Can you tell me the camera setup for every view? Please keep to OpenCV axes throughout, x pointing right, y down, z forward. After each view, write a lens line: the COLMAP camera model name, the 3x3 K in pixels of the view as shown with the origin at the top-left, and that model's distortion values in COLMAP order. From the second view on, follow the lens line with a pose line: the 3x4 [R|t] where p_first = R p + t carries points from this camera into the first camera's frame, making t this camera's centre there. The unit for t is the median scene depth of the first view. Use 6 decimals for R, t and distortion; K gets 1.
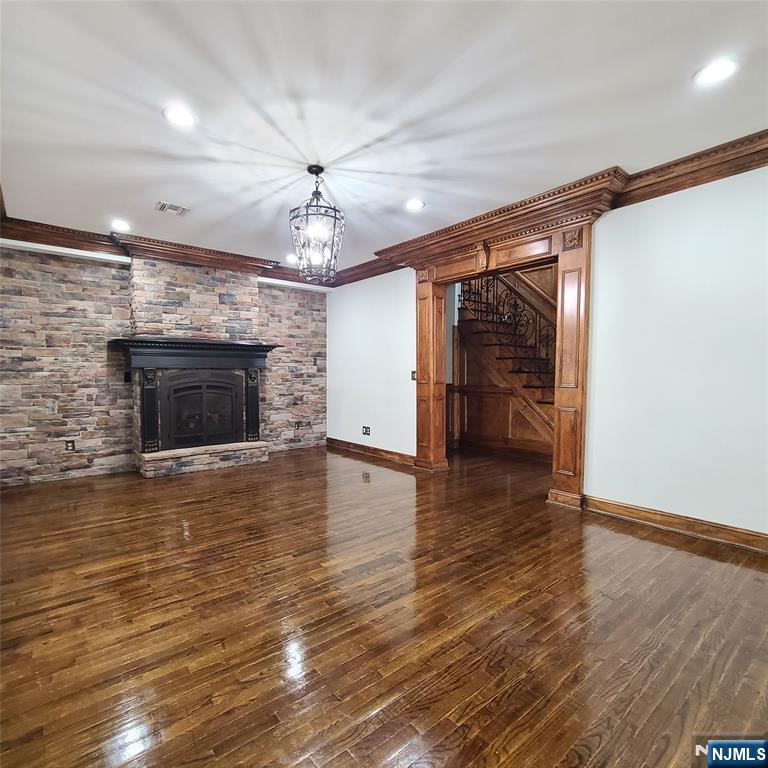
lens RADIAL K [[417.2, 0, 379.9], [0, 417.2, 384.3], [0, 0, 1]] dist [-0.001015, -0.001798]
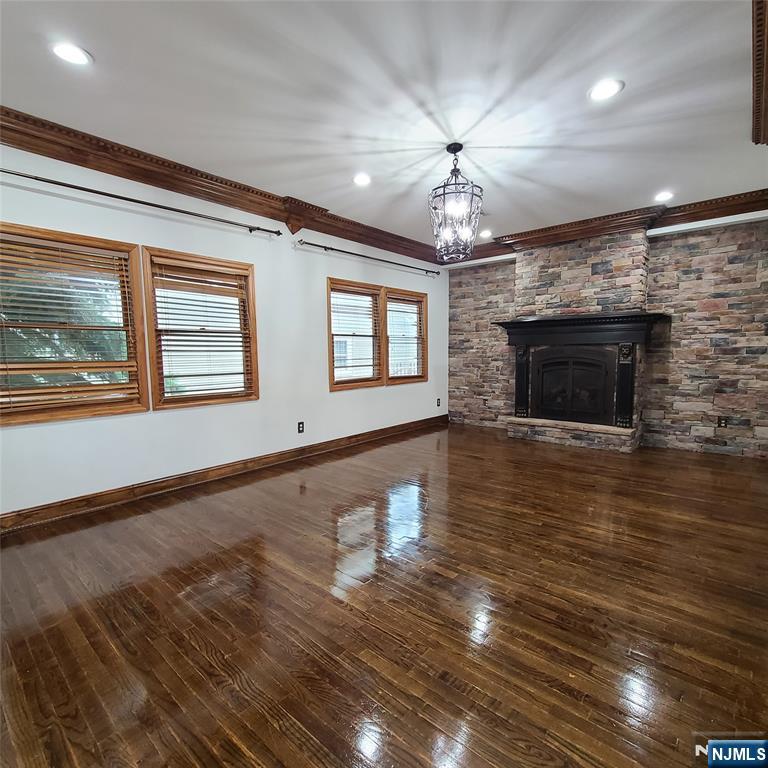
lens RADIAL K [[417.2, 0, 379.2], [0, 417.2, 385.4], [0, 0, 1]] dist [-0.001015, -0.001798]
pose [[0.157753, 0.078462, -0.984356, 0.505326], [-0.016538, 0.996908, 0.076812, -0.009631], [0.987340, 0.004162, 0.158563, 0.392201]]
